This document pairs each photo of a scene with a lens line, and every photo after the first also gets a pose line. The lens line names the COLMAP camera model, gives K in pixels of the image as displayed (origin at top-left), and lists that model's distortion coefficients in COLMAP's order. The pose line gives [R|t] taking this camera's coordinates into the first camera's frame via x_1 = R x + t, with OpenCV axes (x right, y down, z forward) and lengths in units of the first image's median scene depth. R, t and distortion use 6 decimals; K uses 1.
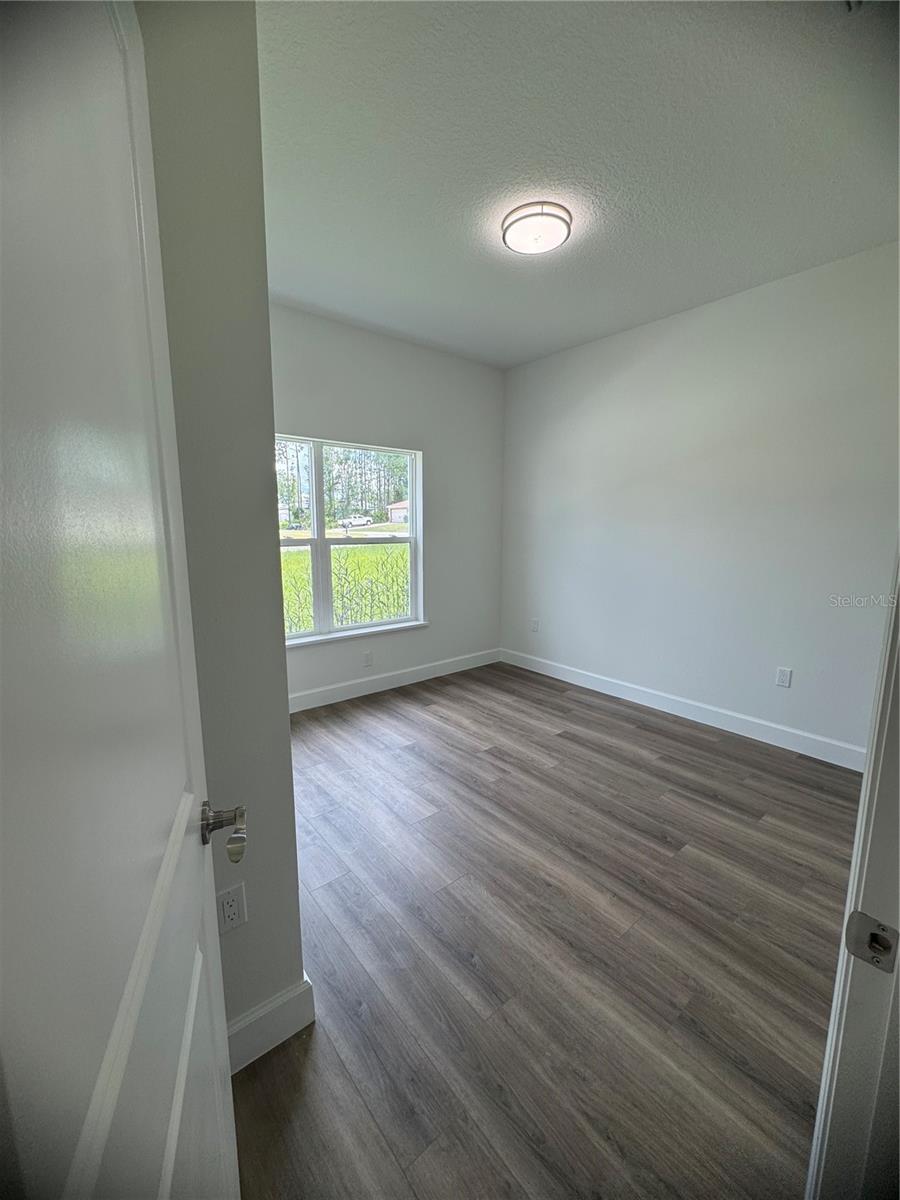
lens RADIAL K [[483.7, 0, 448.7], [0, 483.7, 599.7], [0, 0, 1]] dist [-0.004957, 0.000642]
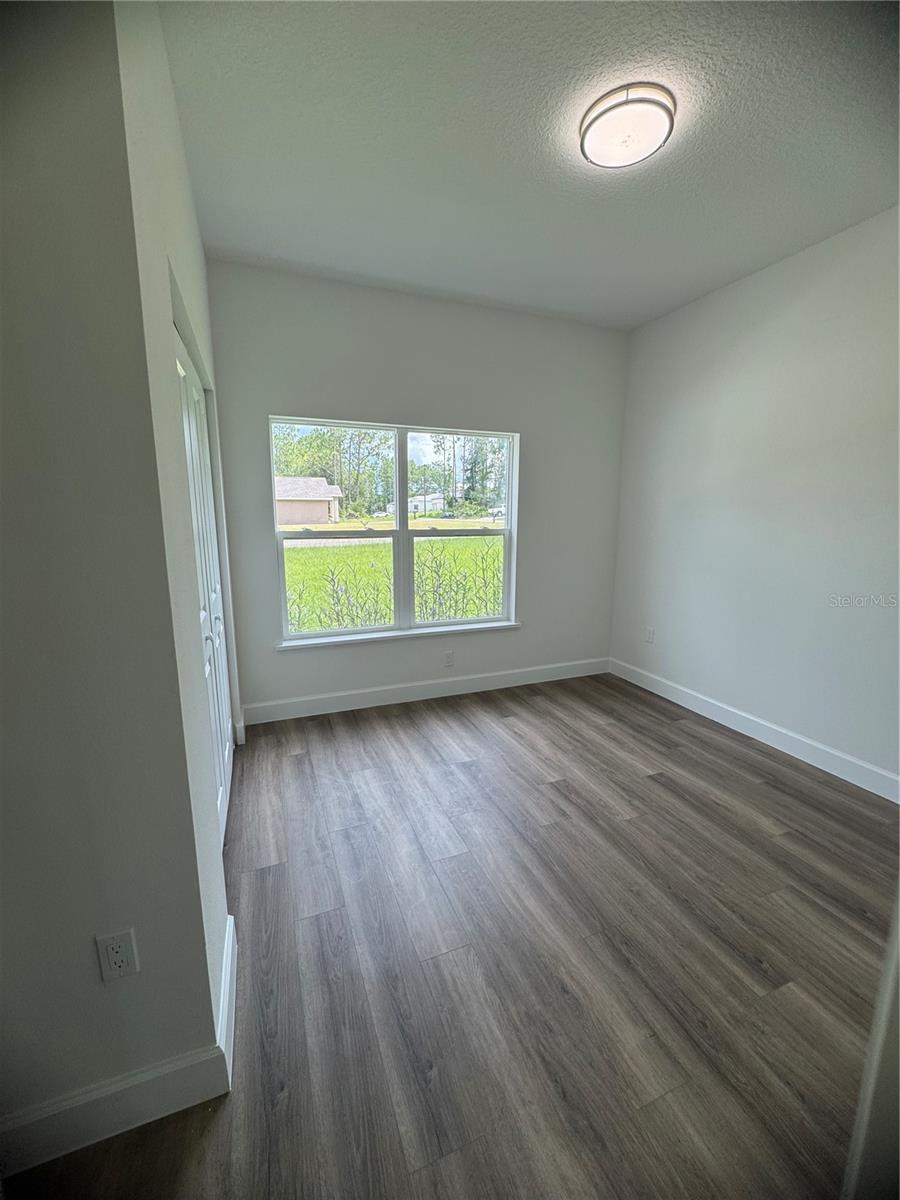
lens RADIAL K [[483.7, 0, 445.9], [0, 483.7, 598.9], [0, 0, 1]] dist [-0.004957, 0.000642]
pose [[0.950746, 0.052671, -0.305465, 0.152747], [-0.046297, 0.998533, 0.028079, -0.028188], [0.306496, -0.012554, 0.951789, 0.149001]]
